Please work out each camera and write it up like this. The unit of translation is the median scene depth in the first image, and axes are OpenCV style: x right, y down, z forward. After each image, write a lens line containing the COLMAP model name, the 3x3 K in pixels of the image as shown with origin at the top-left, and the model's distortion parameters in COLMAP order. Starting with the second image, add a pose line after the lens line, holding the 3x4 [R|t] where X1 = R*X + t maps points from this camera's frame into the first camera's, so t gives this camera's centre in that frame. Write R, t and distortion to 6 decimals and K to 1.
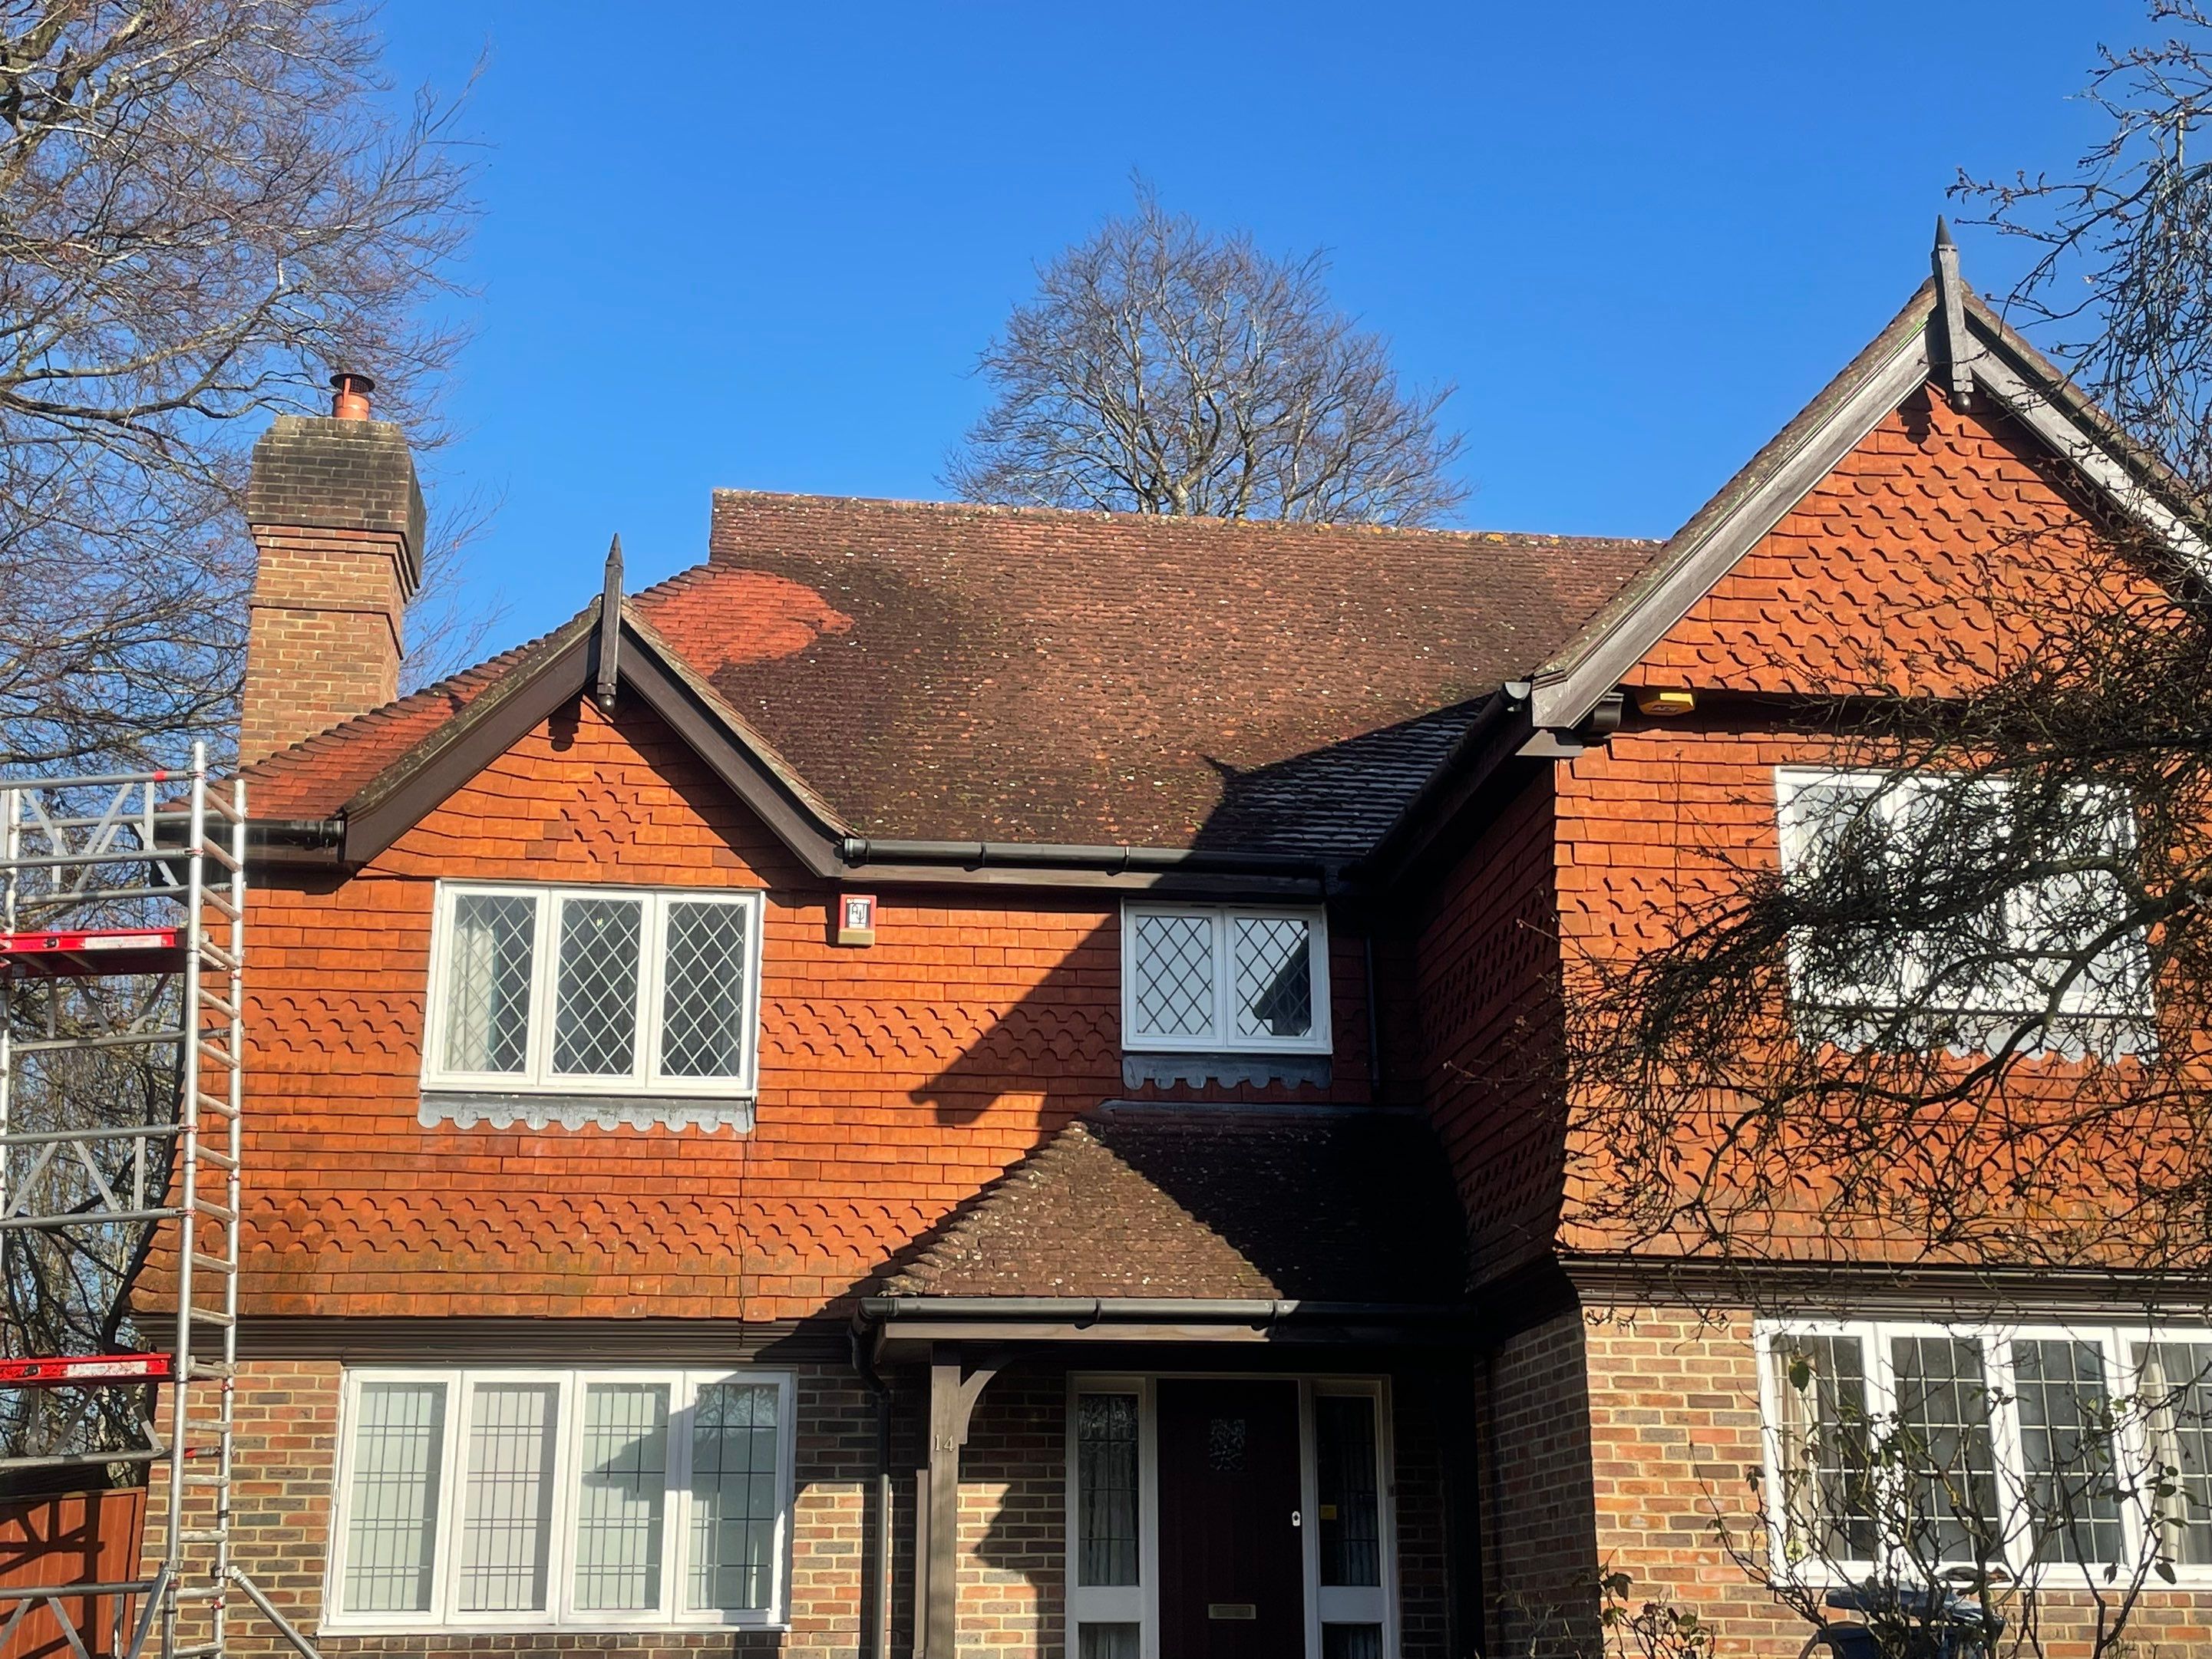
lens RADIAL K [[2727.3, 0, 1125.9], [0, 2727.3, 828.0], [0, 0, 1]] dist [0.148349, -0.023561]
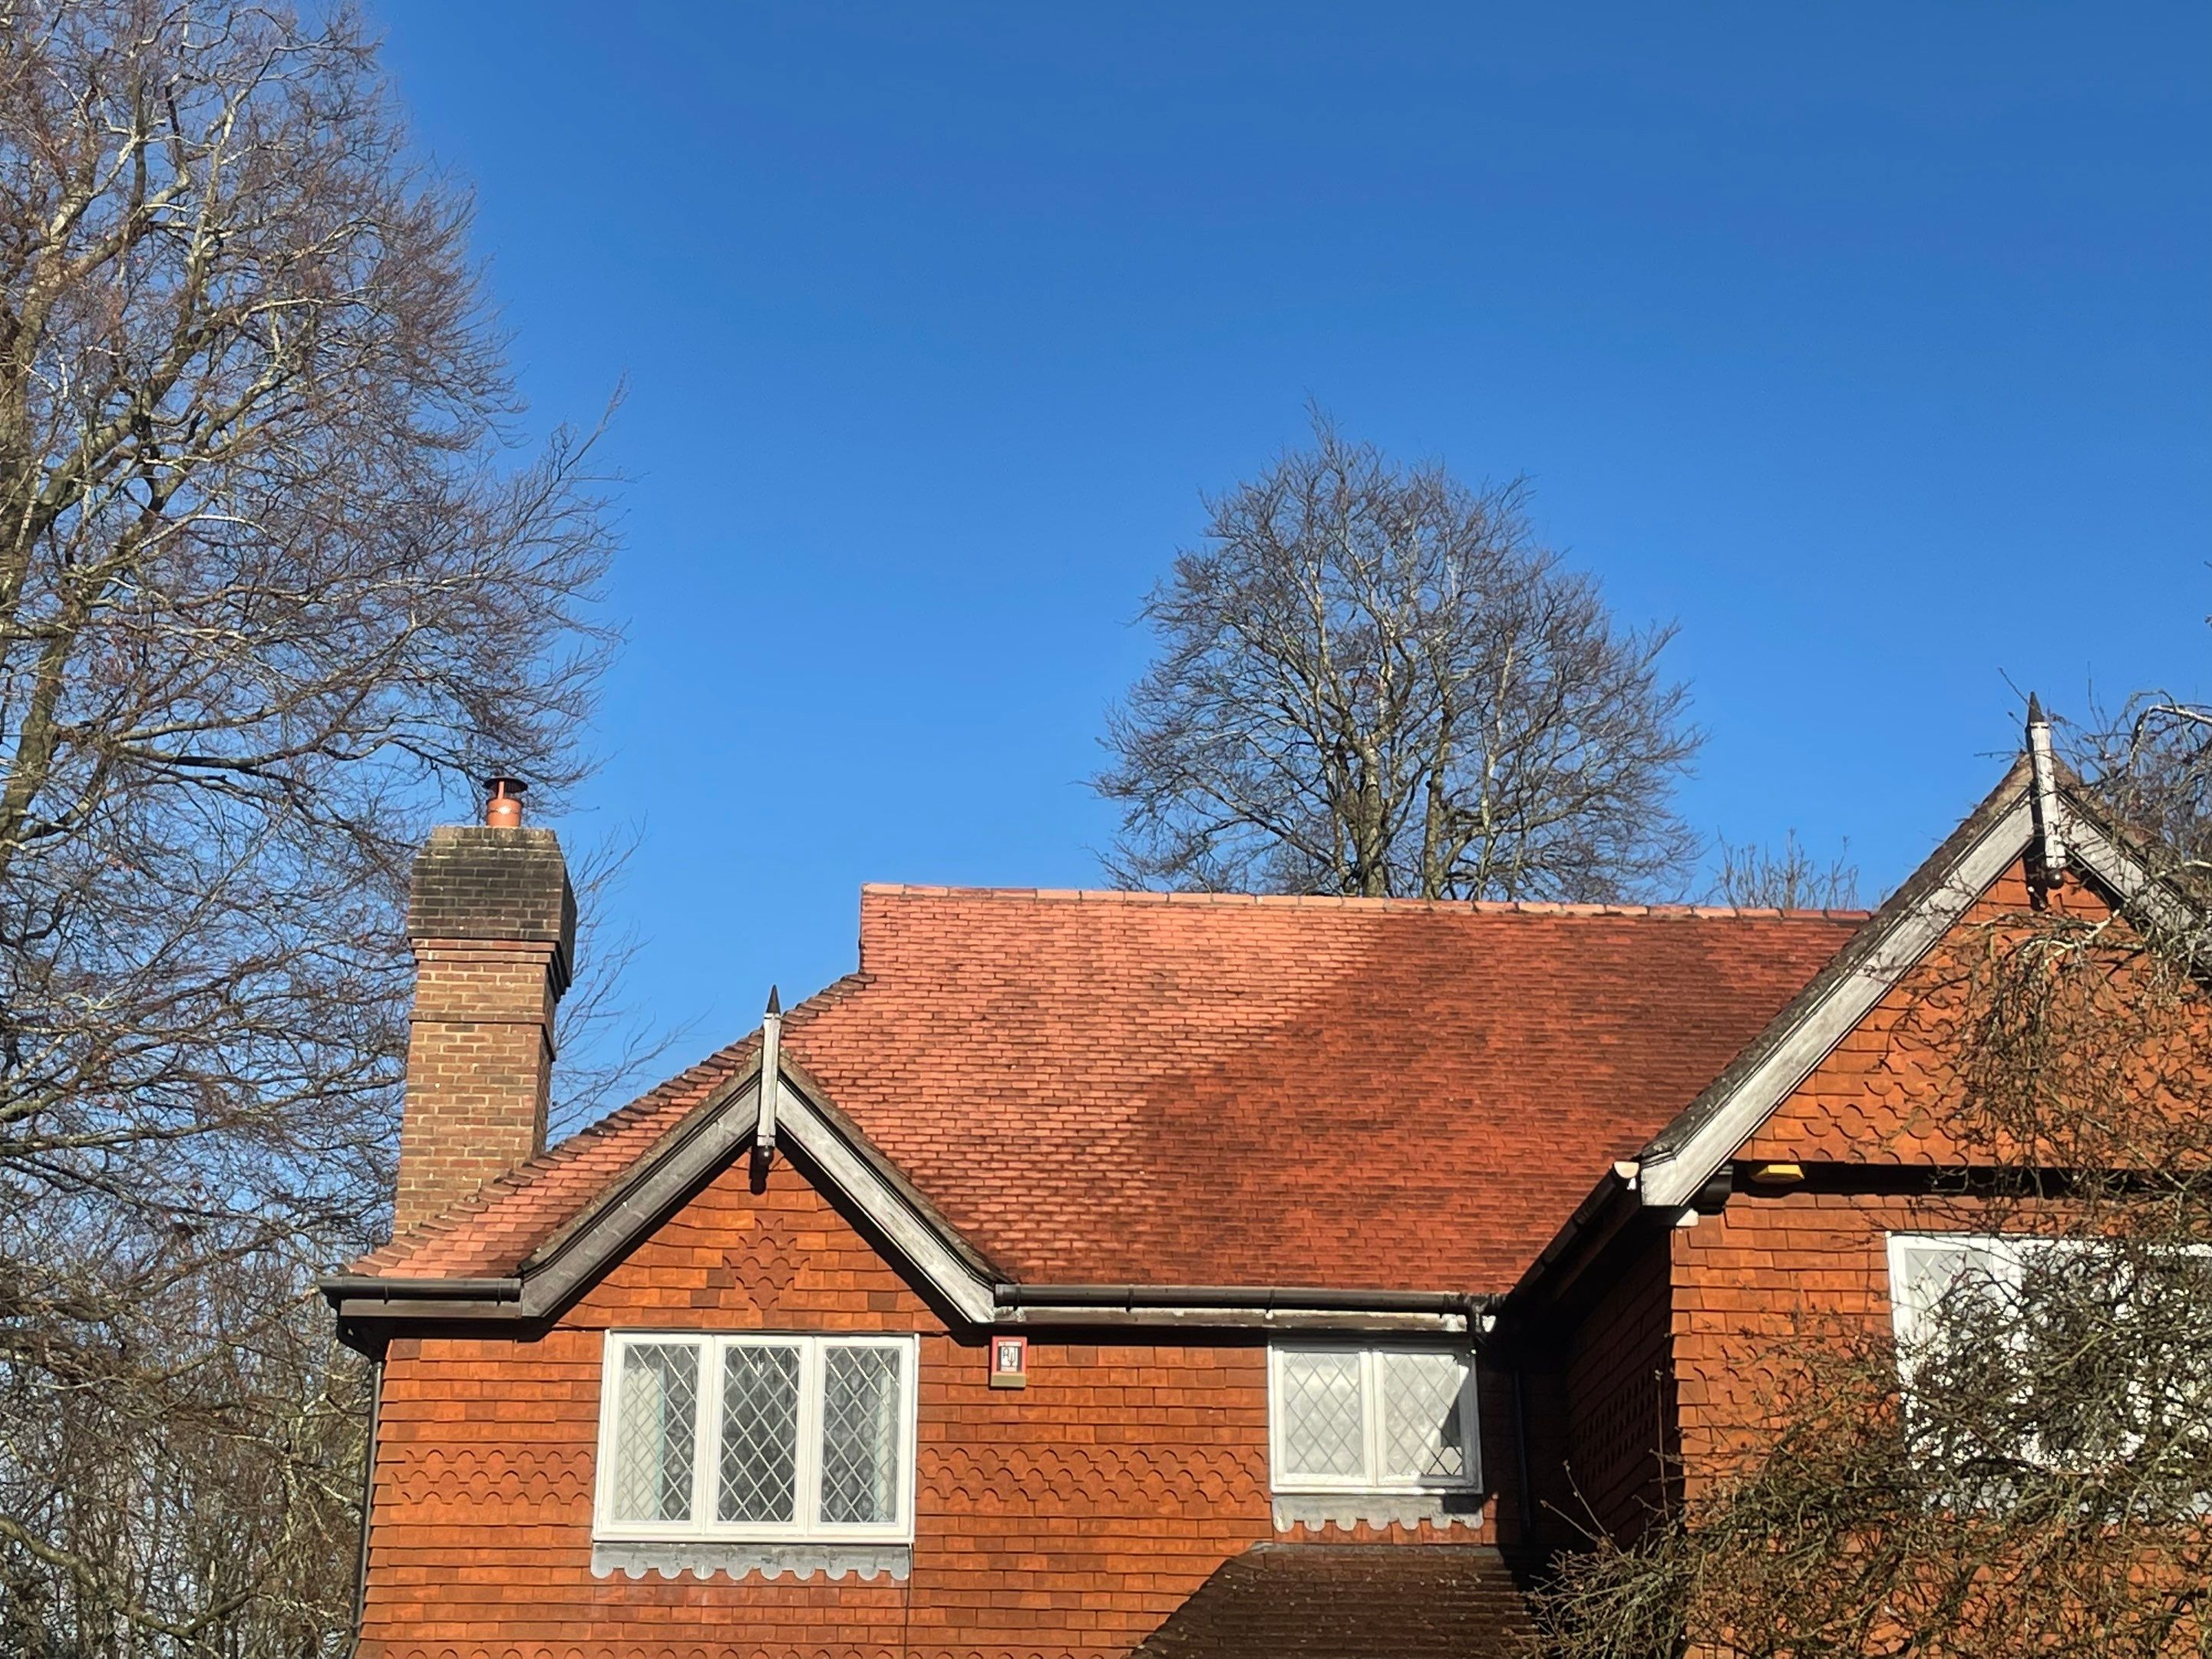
lens RADIAL K [[3321.7, 0, 1106.0], [0, 3321.7, 829.5], [0, 0, 1]] dist [0.175822, -0.054712]
pose [[0.997232, -0.022031, -0.071017, 0.031262], [0.017500, 0.997809, -0.063806, -0.085856], [0.072267, 0.062386, 0.995432, -0.254236]]
